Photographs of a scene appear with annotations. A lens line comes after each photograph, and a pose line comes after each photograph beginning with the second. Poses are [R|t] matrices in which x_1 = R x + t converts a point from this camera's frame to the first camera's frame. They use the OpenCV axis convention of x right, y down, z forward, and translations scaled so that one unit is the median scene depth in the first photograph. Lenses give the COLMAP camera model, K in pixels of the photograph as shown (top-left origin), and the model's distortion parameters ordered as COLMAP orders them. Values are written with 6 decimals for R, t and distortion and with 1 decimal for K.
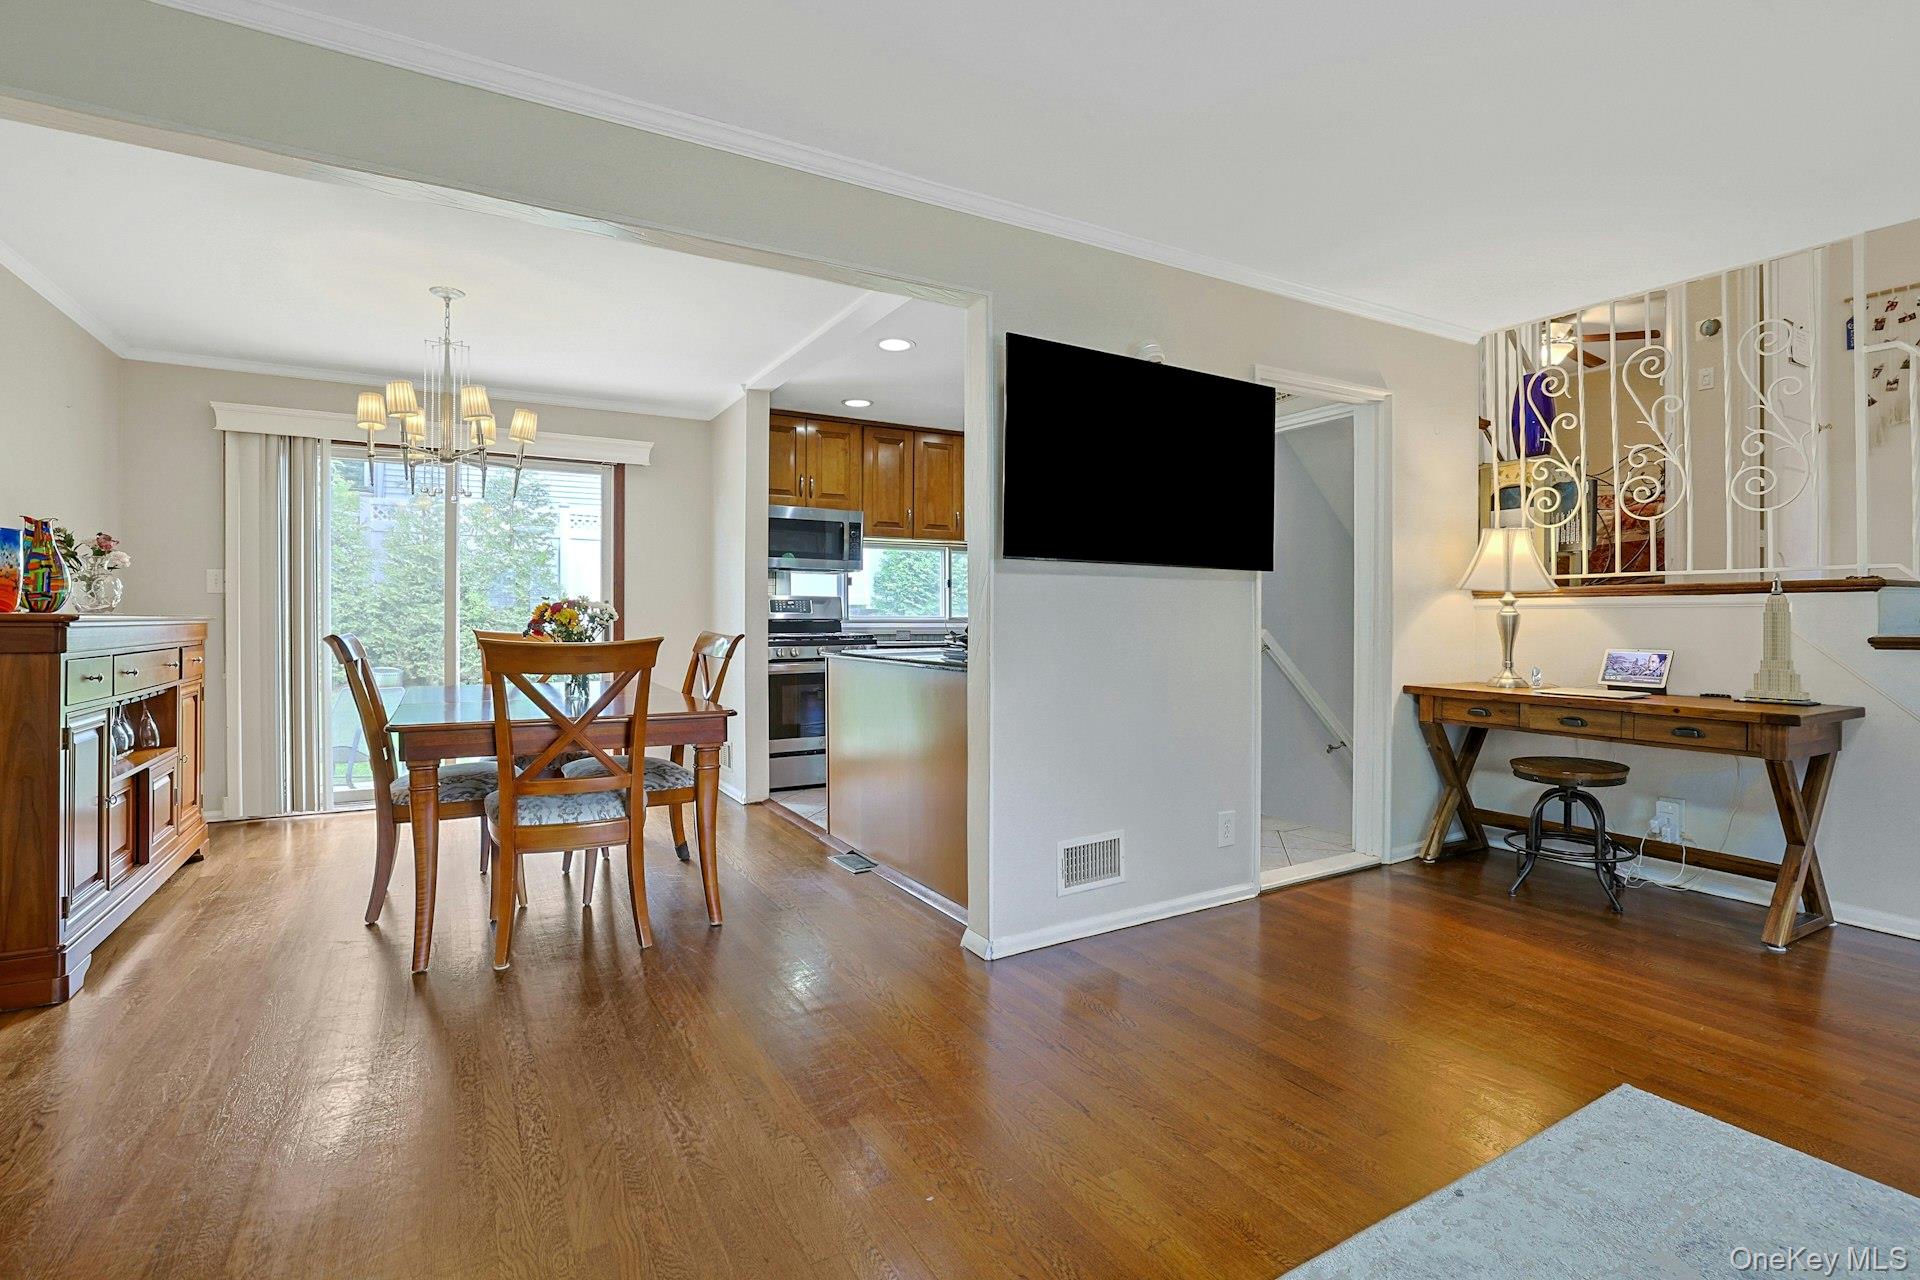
lens RADIAL K [[882.4, 0, 964.8], [0, 882.4, 628.0], [0, 0, 1]] dist [-0.019146, 0.000036]
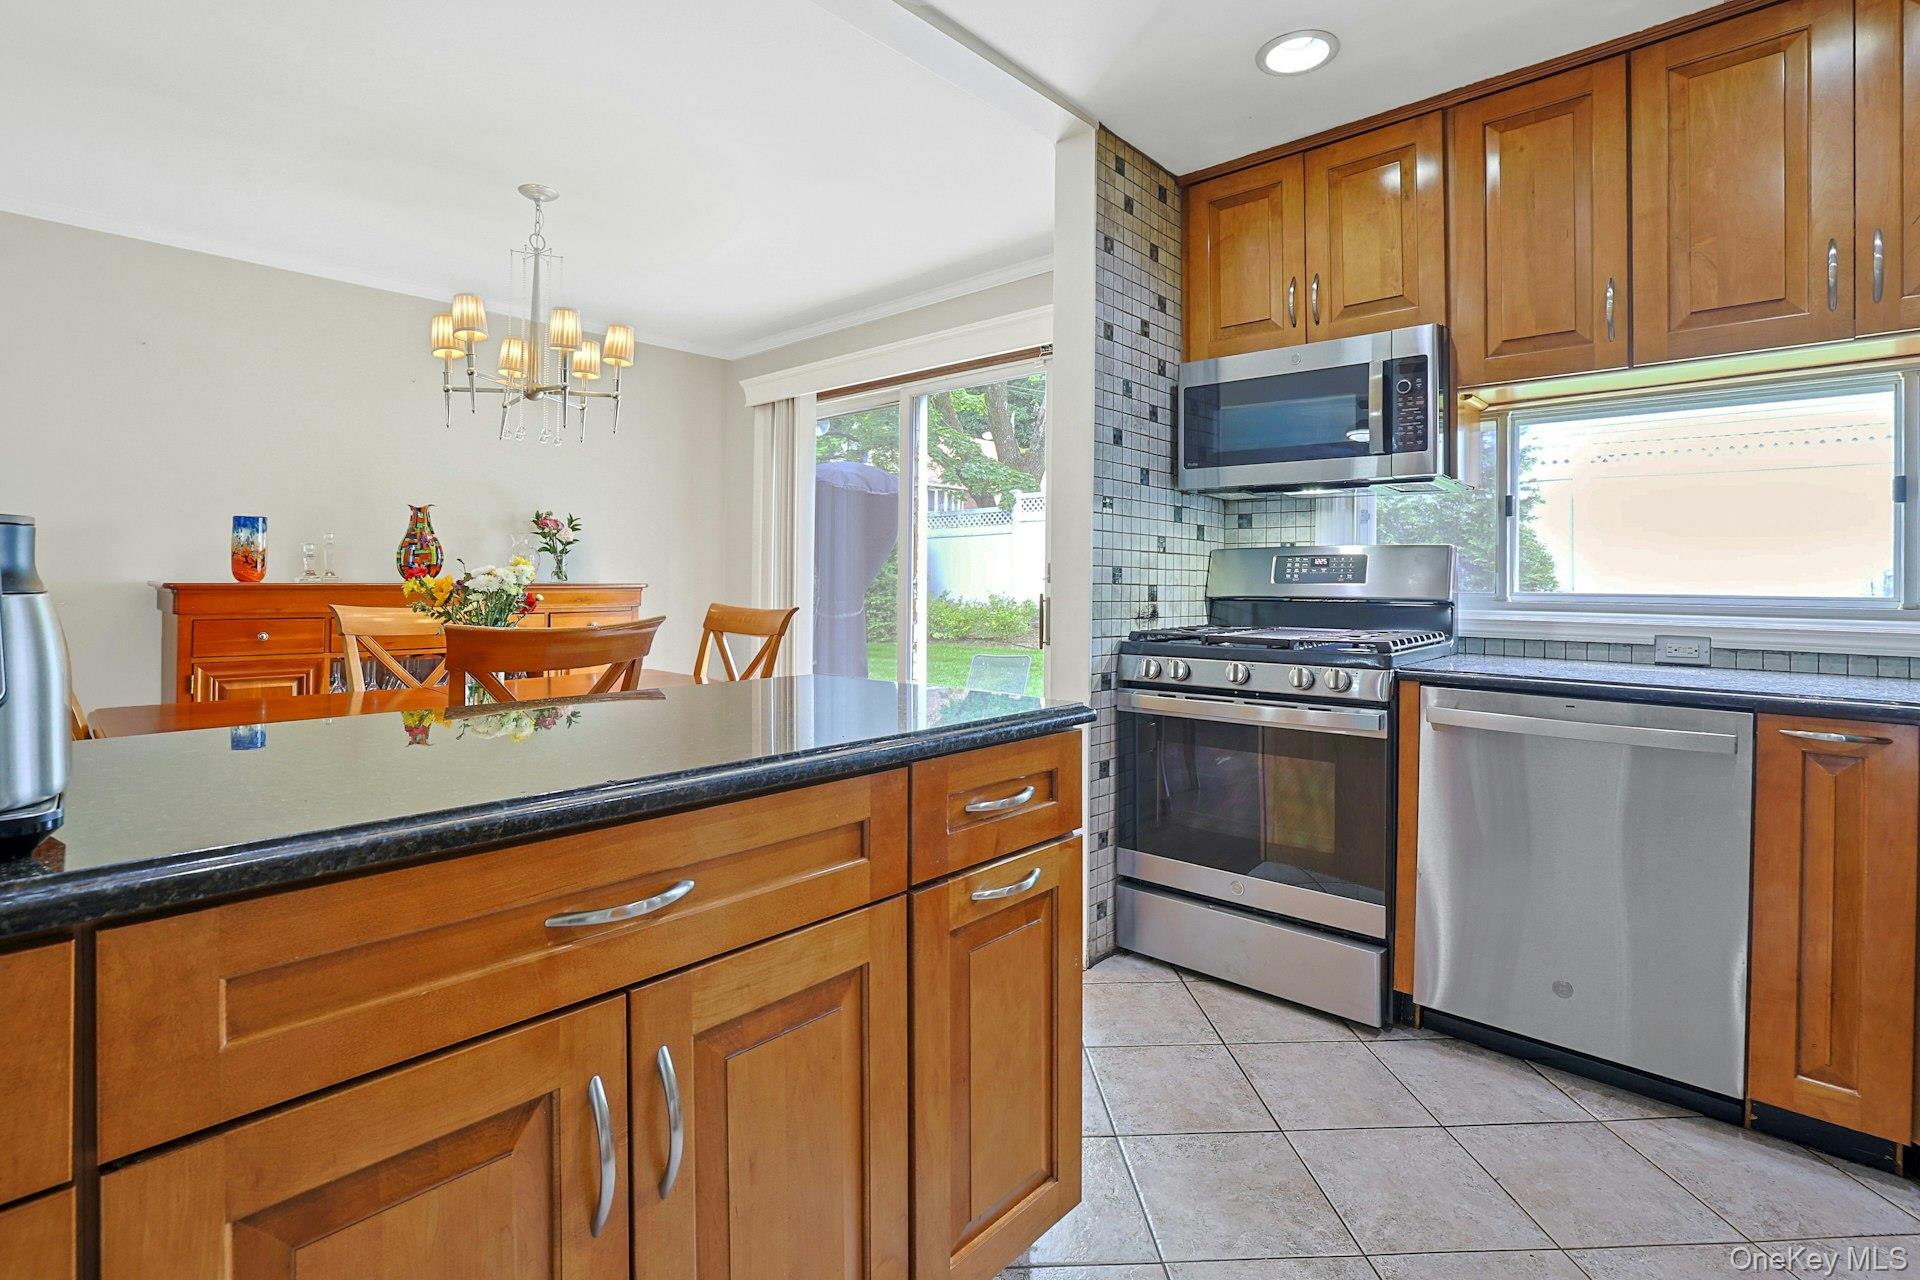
lens RADIAL K [[900.8, 0, 955.0], [0, 900.8, 604.1], [0, 0, 1]] dist [-0.020652, -0.000155]
pose [[0.300513, 0.023712, -0.953483, 0.234119], [-0.016227, 0.999673, 0.019746, -0.013732], [0.953640, 0.009538, 0.300800, 0.786066]]
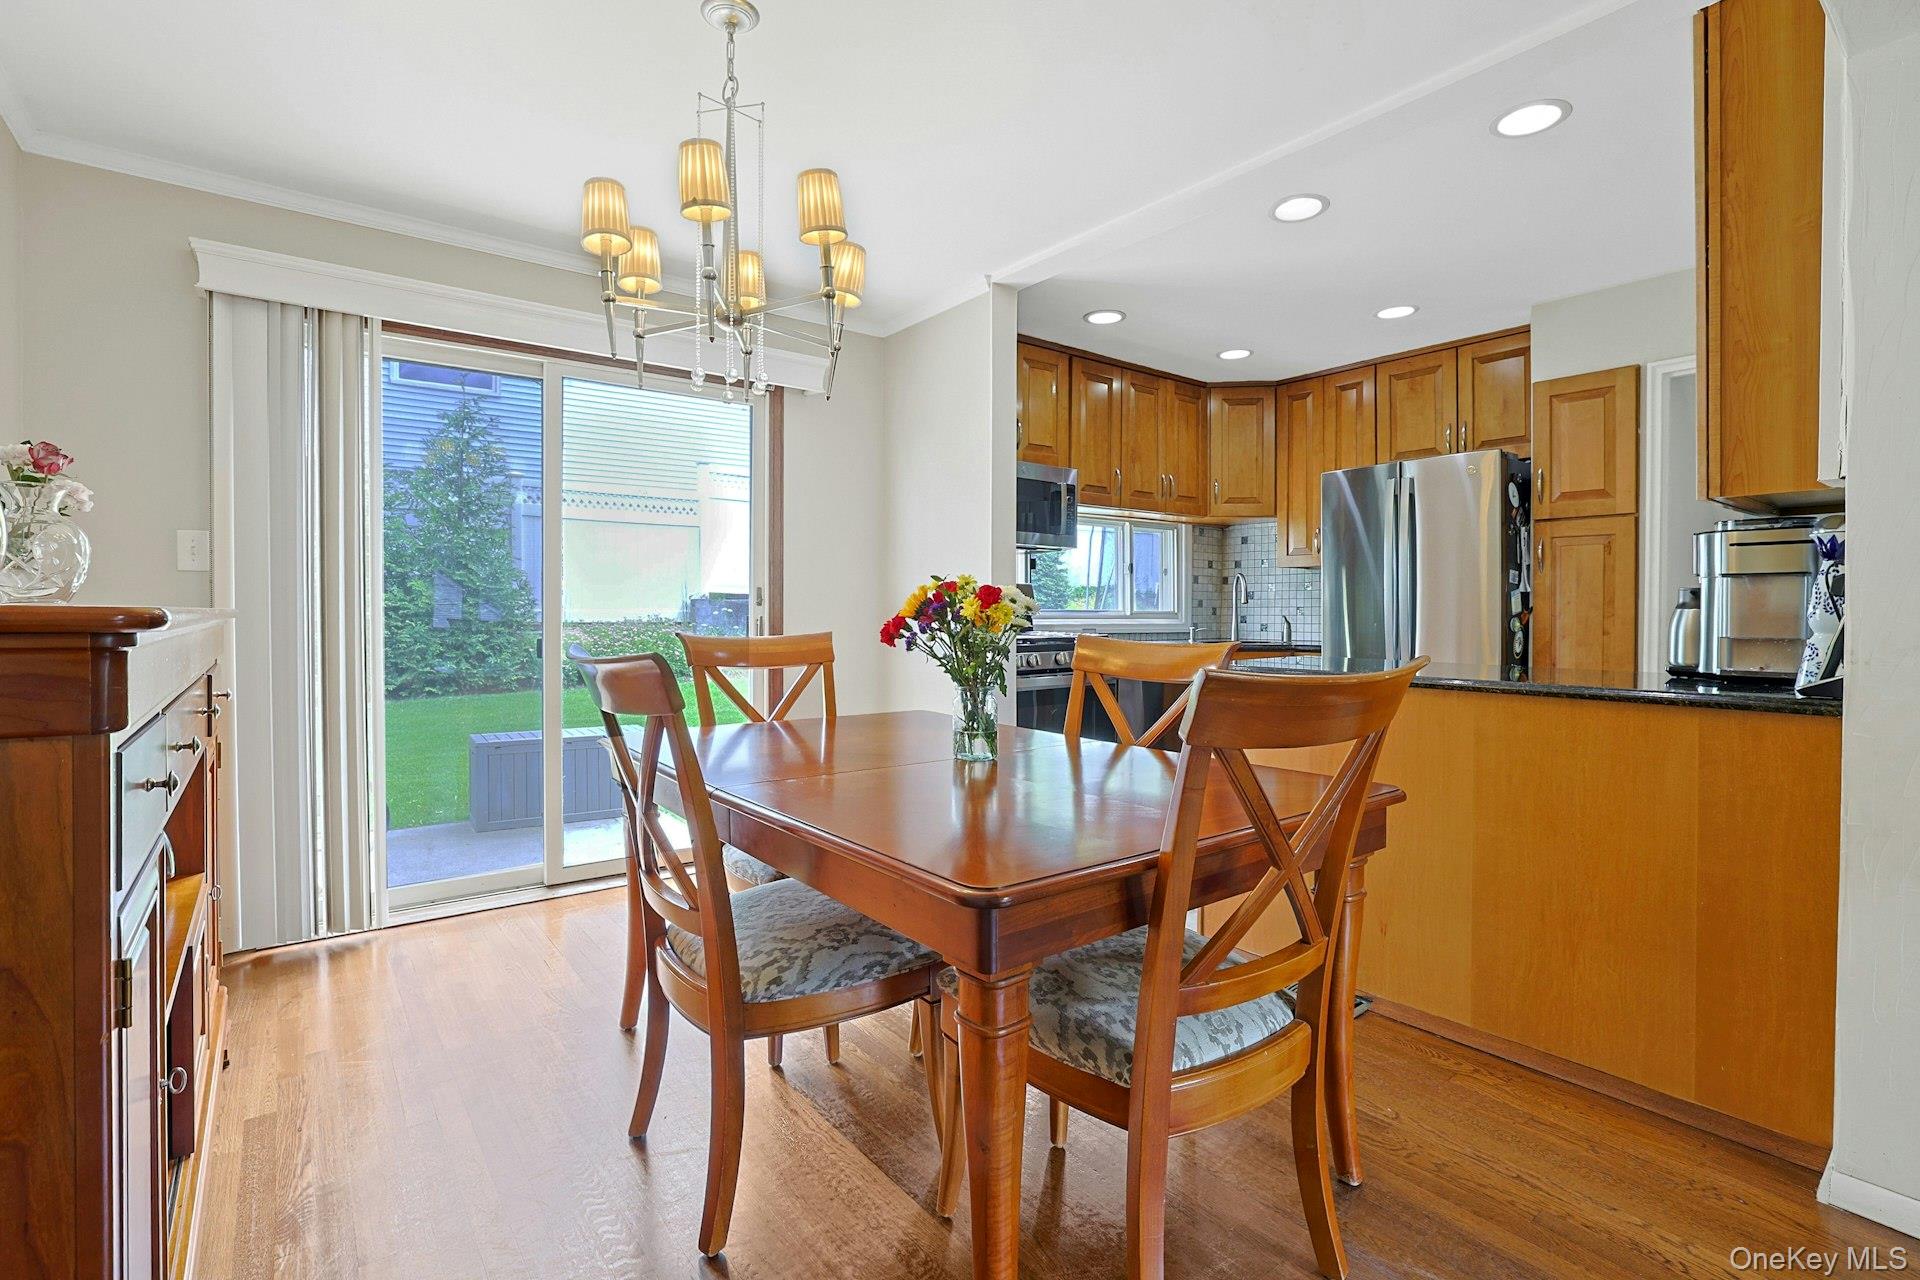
lens RADIAL K [[891.5, 0, 954.0], [0, 891.5, 634.3], [0, 0, 1]] dist [-0.020425, 0.000403]
pose [[0.993125, -0.002948, 0.117025, -0.363045], [0.001252, 0.999893, 0.014559, -0.004622], [-0.117055, -0.014312, 0.993022, 0.303282]]
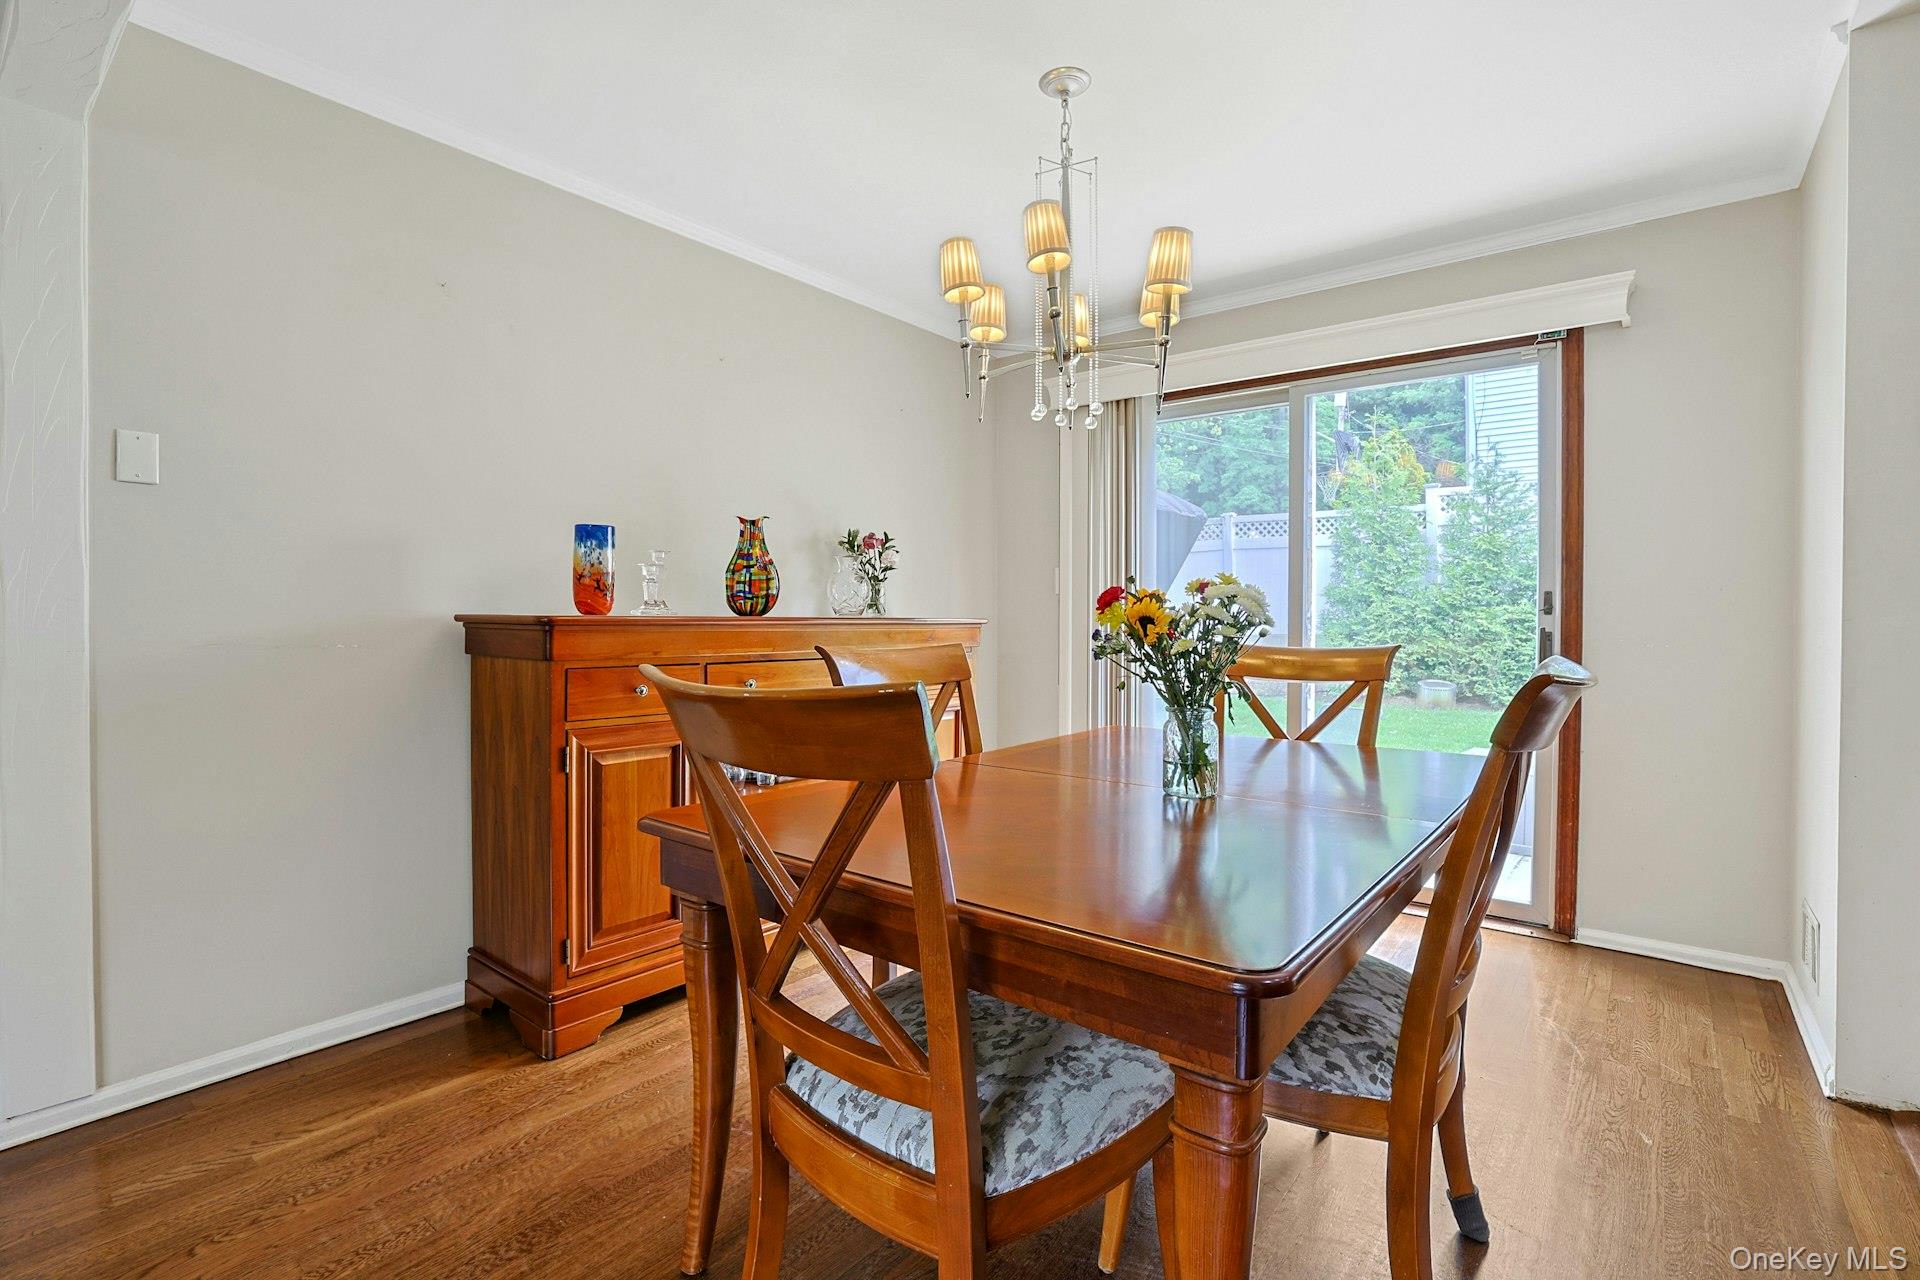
lens RADIAL K [[882.4, 0, 964.8], [0, 882.4, 628.0], [0, 0, 1]] dist [-0.019146, 0.000036]
pose [[0.362050, 0.005358, -0.932143, -0.037772], [-0.012535, 0.999921, 0.000880, -0.004355], [0.932074, 0.011366, 0.362089, 0.496328]]
